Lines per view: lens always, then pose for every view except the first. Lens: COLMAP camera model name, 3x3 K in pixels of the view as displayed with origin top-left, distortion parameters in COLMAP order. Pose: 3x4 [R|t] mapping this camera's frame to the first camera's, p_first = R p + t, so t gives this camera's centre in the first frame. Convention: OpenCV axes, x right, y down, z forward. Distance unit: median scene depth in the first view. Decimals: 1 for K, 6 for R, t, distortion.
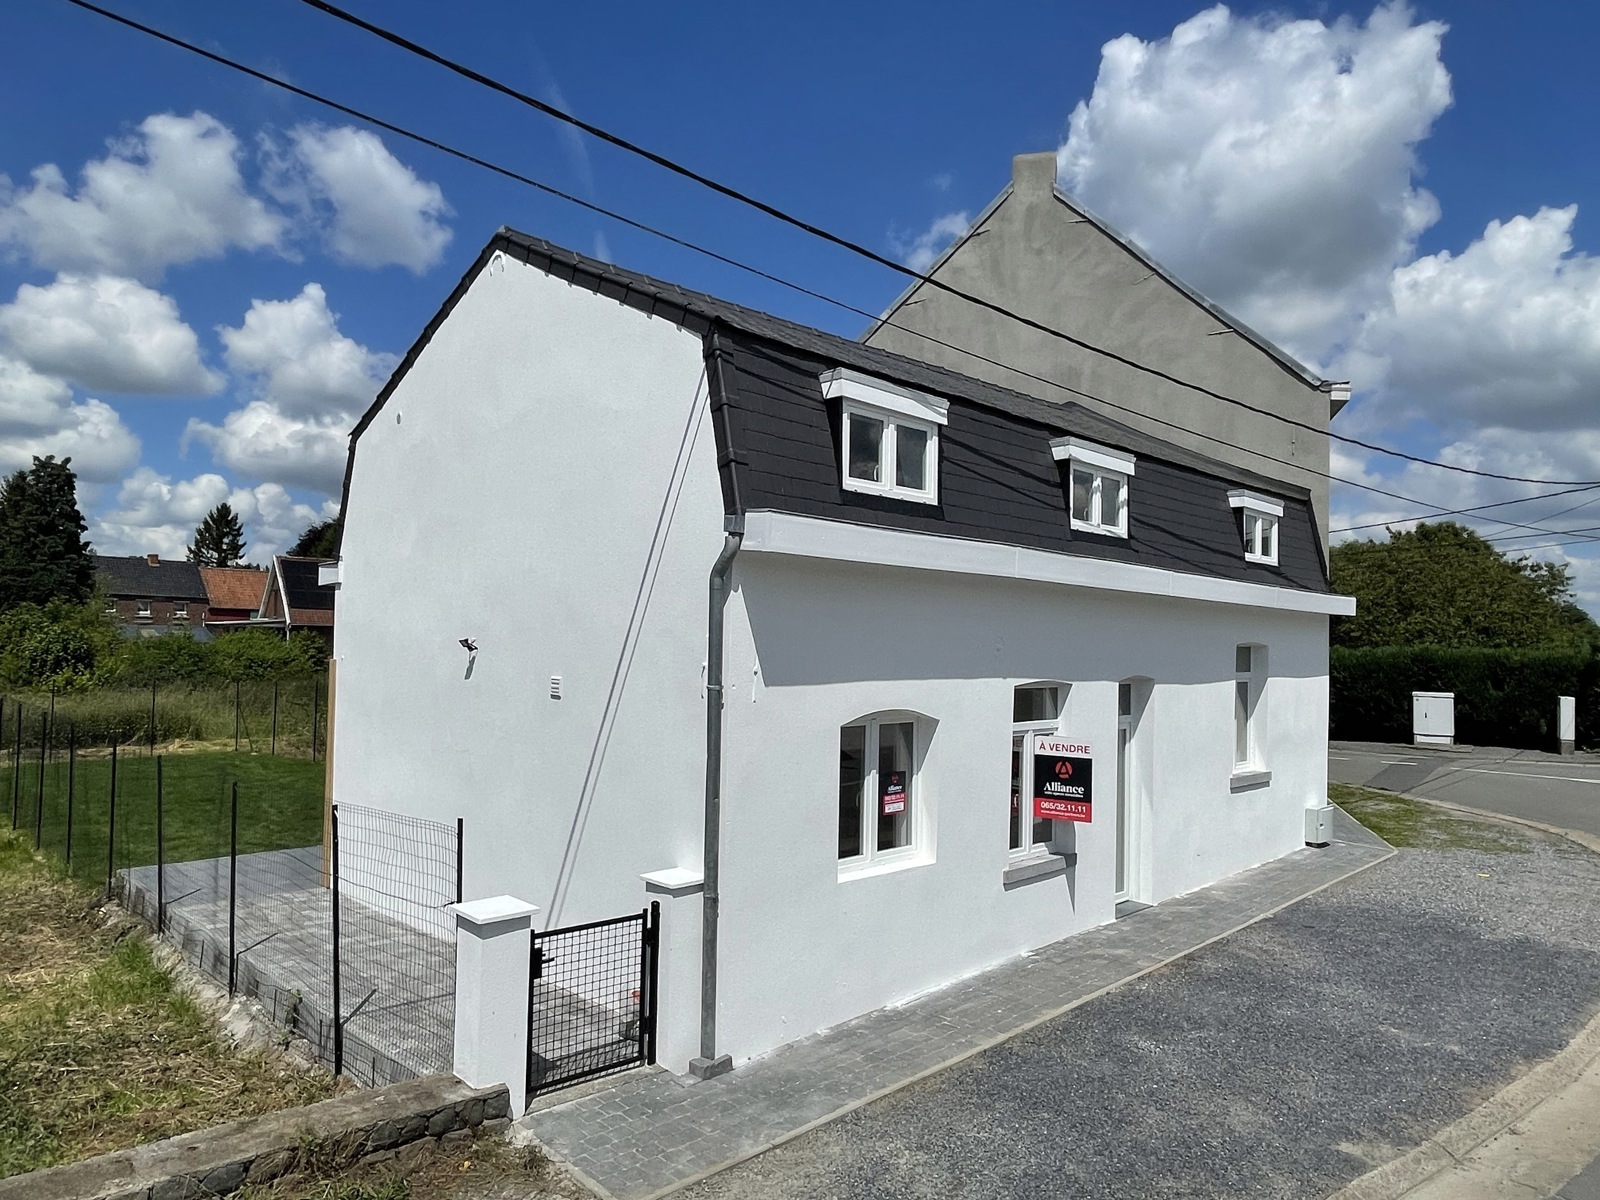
lens RADIAL K [[1031.5, 0, 796.1], [0, 1031.5, 610.2], [0, 0, 1]] dist [0.000280, -0.005270]
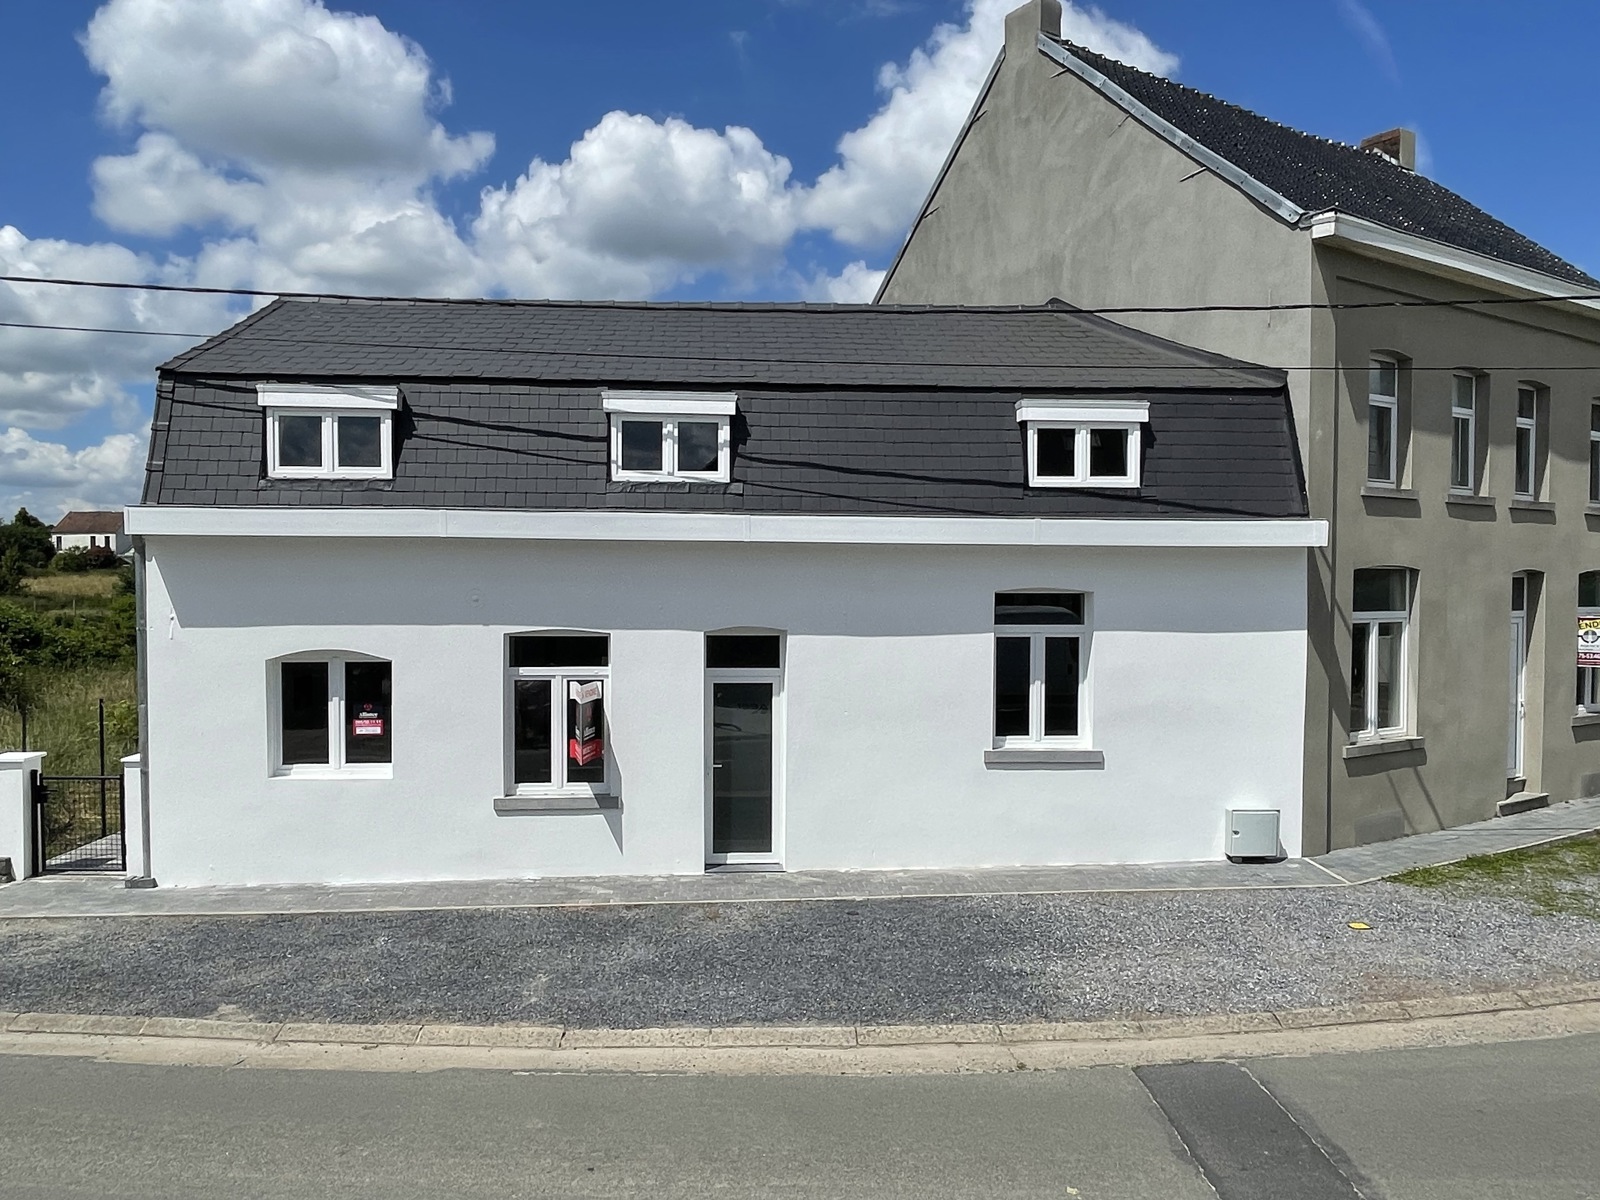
lens RADIAL K [[1138.3, 0, 799.7], [0, 1138.3, 623.0], [0, 0, 1]] dist [0.003185, -0.007533]
pose [[0.761024, 0.004716, -0.648707, 1.250274], [0.031297, 0.998542, 0.043974, 0.018908], [0.647968, -0.053768, 0.759767, 0.285666]]
